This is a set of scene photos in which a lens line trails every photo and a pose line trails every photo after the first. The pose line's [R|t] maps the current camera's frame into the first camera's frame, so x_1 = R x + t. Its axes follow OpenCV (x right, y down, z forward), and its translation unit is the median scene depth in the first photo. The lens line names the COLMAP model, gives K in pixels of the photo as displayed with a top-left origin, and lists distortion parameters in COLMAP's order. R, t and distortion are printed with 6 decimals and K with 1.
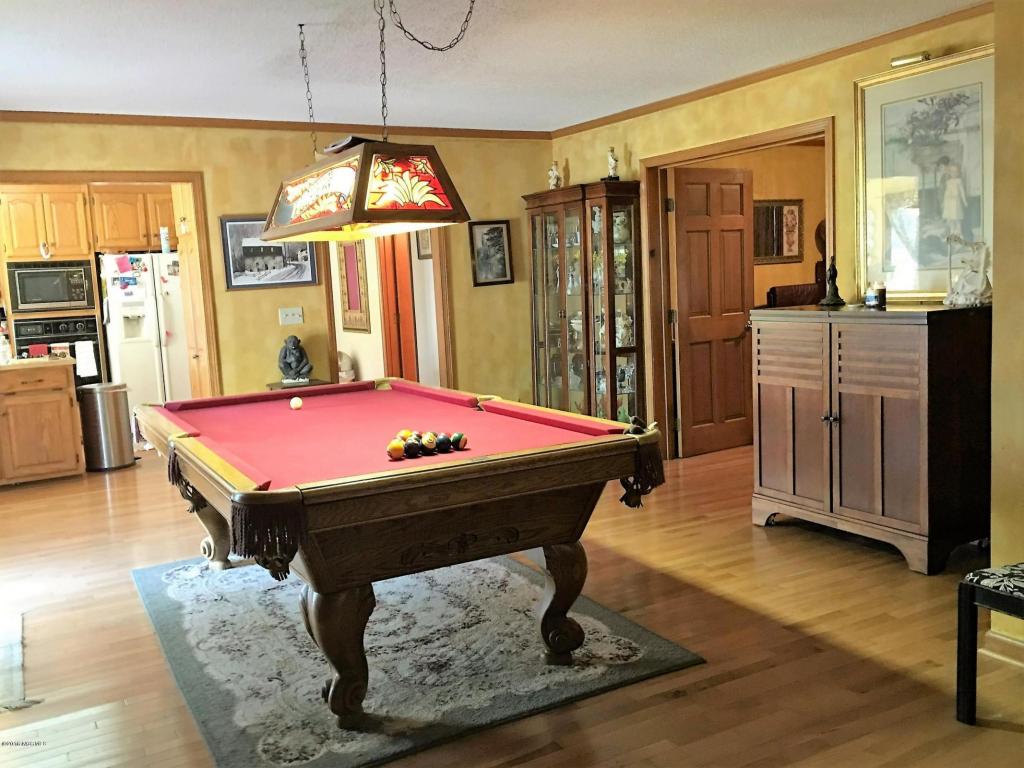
lens RADIAL K [[892.4, 0, 512.0], [0, 892.4, 384.0], [0, 0, 1]] dist [0.087212, -0.121674]
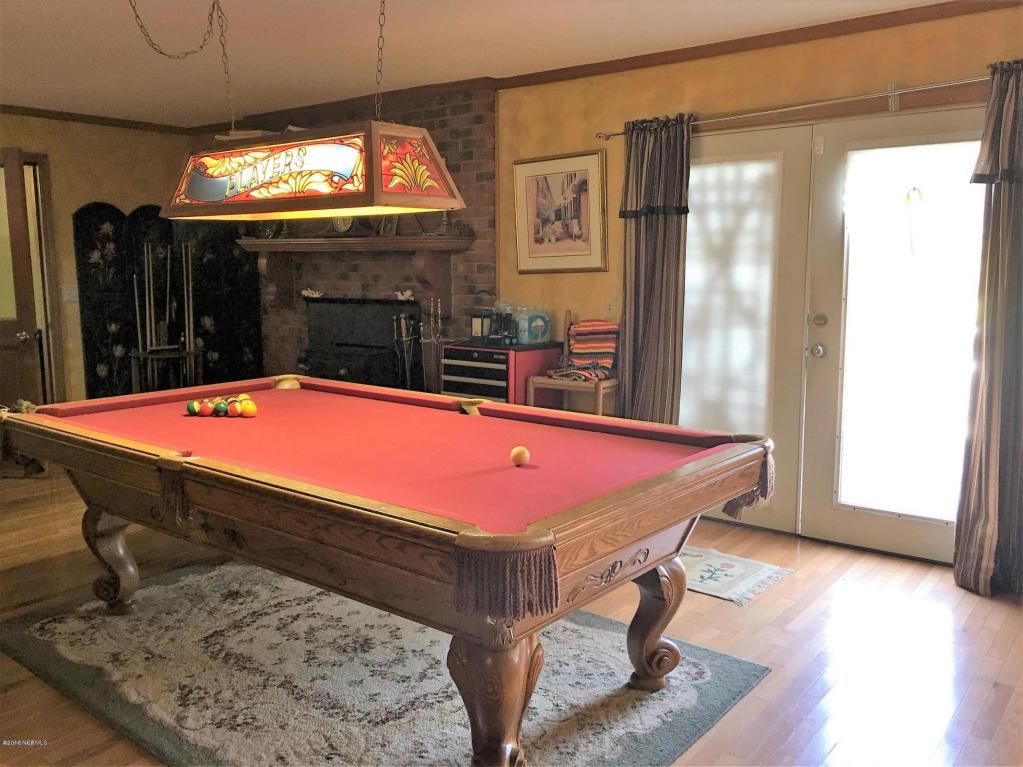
lens RADIAL K [[891.5, 0, 511.5], [0, 891.5, 383.5], [0, 0, 1]] dist [0.087212, -0.121674]
pose [[-0.923420, 0.108774, -0.368054, -0.006945], [0.004815, 0.962204, 0.272288, -0.122376], [0.383761, 0.249665, -0.889042, 0.954964]]
